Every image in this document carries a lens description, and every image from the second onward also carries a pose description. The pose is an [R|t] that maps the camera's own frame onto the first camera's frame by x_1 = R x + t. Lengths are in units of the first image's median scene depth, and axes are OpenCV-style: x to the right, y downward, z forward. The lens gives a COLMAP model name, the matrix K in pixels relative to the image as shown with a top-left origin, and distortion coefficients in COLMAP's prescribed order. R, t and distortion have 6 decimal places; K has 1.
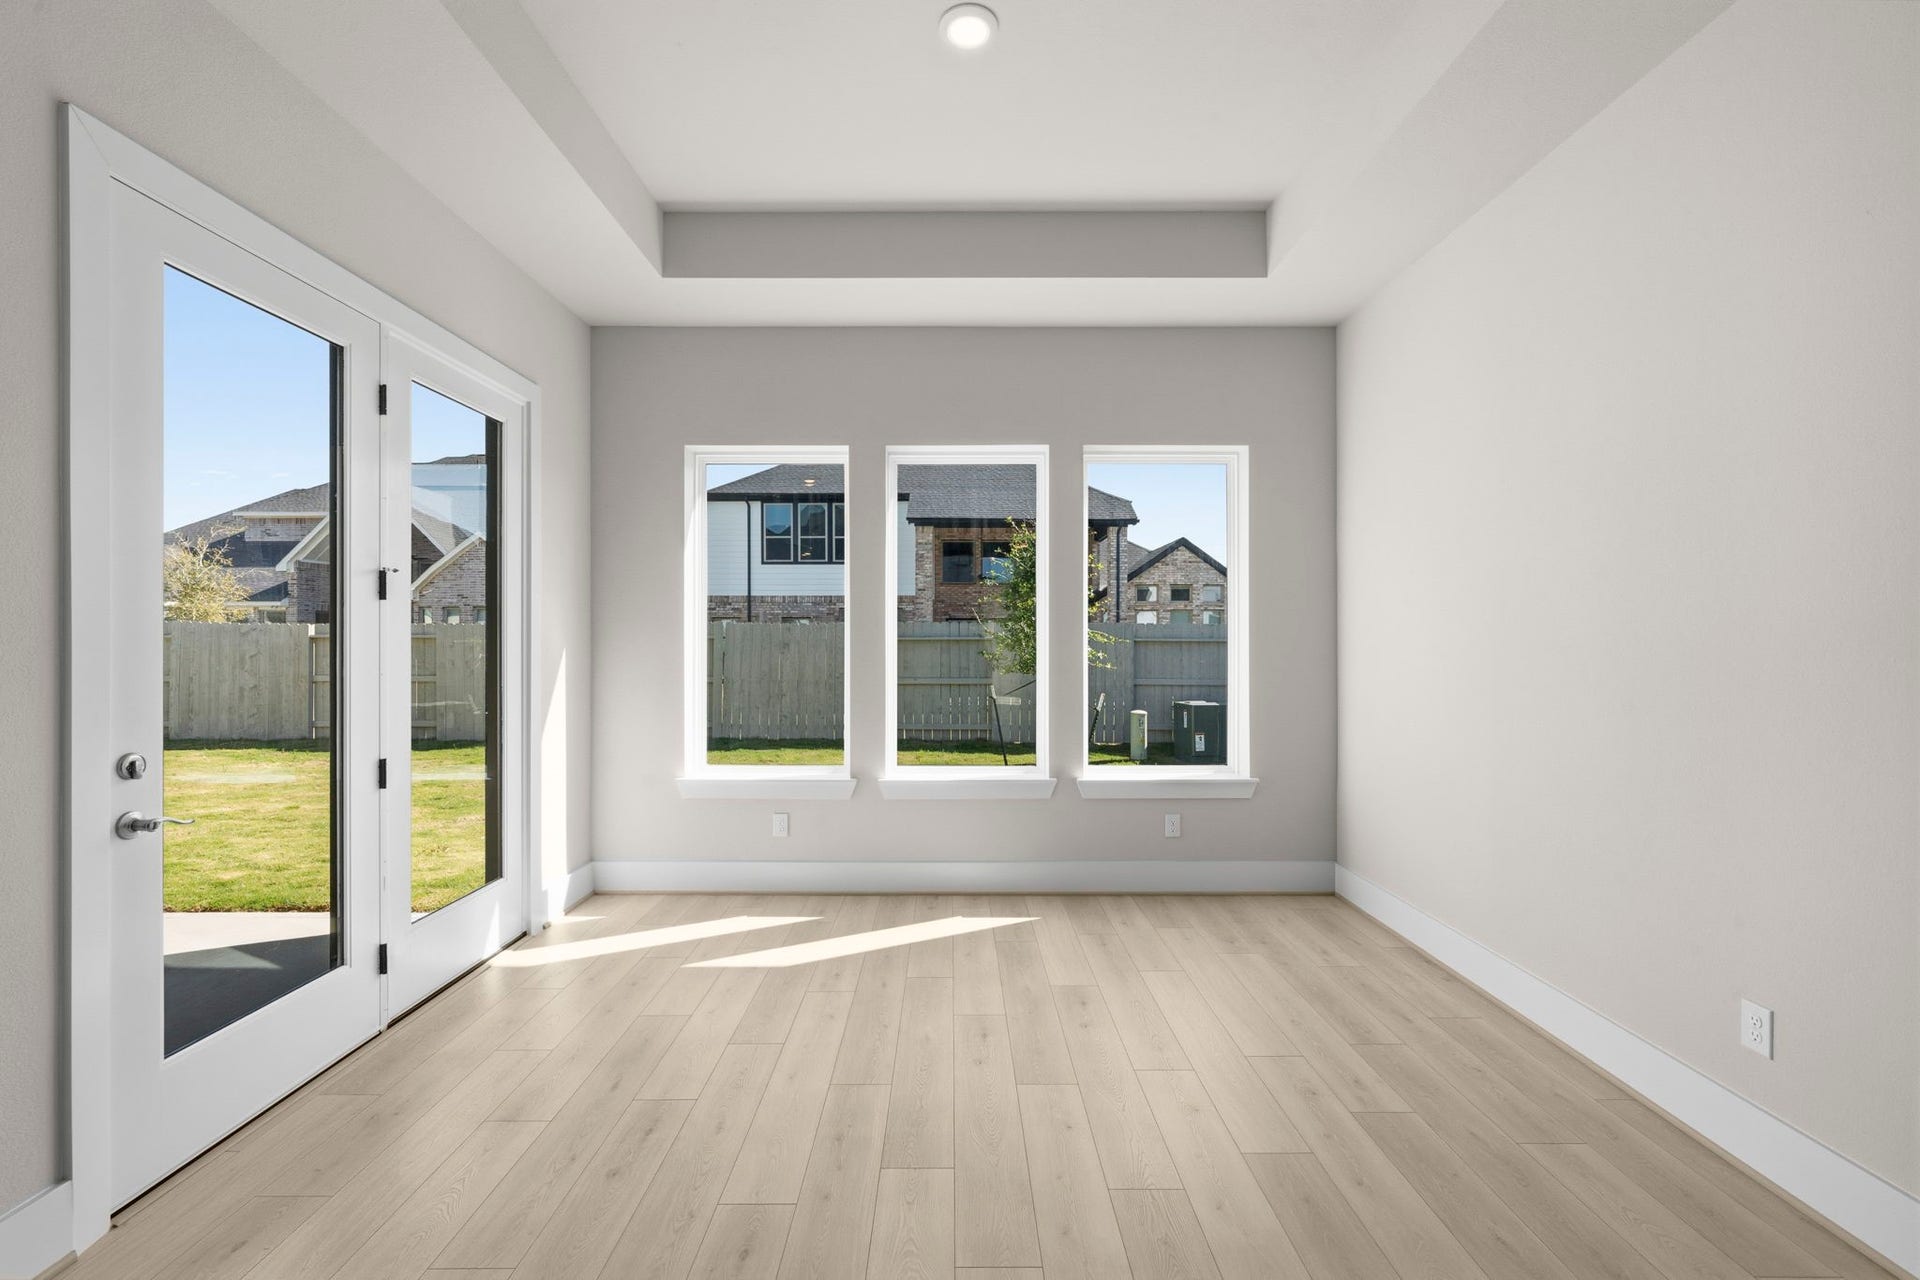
lens RADIAL K [[833.0, 0, 960.0], [0, 833.0, 640.0], [0, 0, 1]] dist [-0.000746, -0.000022]
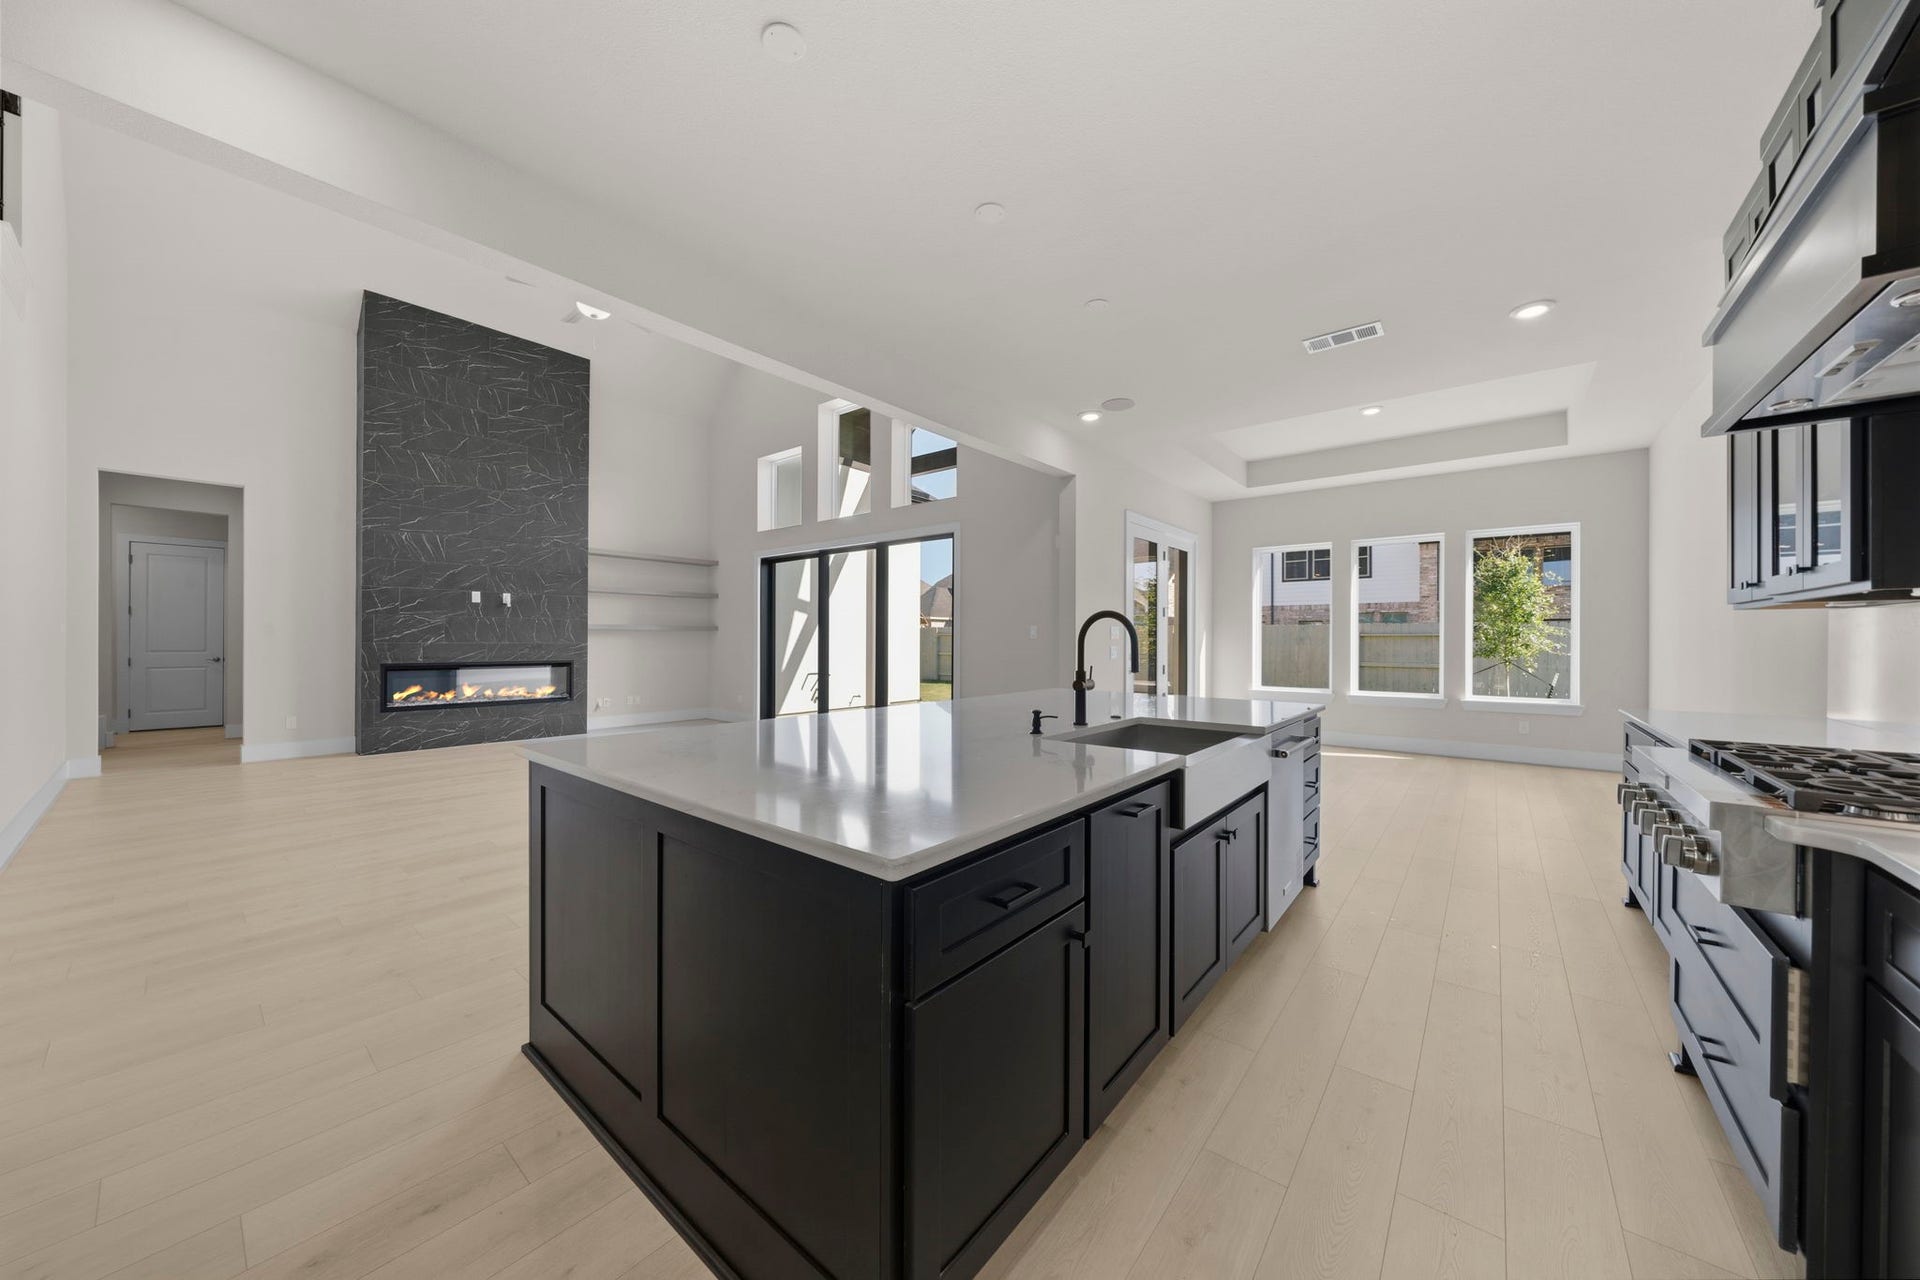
lens RADIAL K [[656.7, 0, 960.0], [0, 656.7, 640.0], [0, 0, 1]] dist [-0.000535, -0.000014]
pose [[0.772791, 0.003397, -0.634651, 0.126324], [-0.003965, 0.999992, 0.000525, 0.017171], [0.634648, 0.002111, 0.772798, -0.576029]]
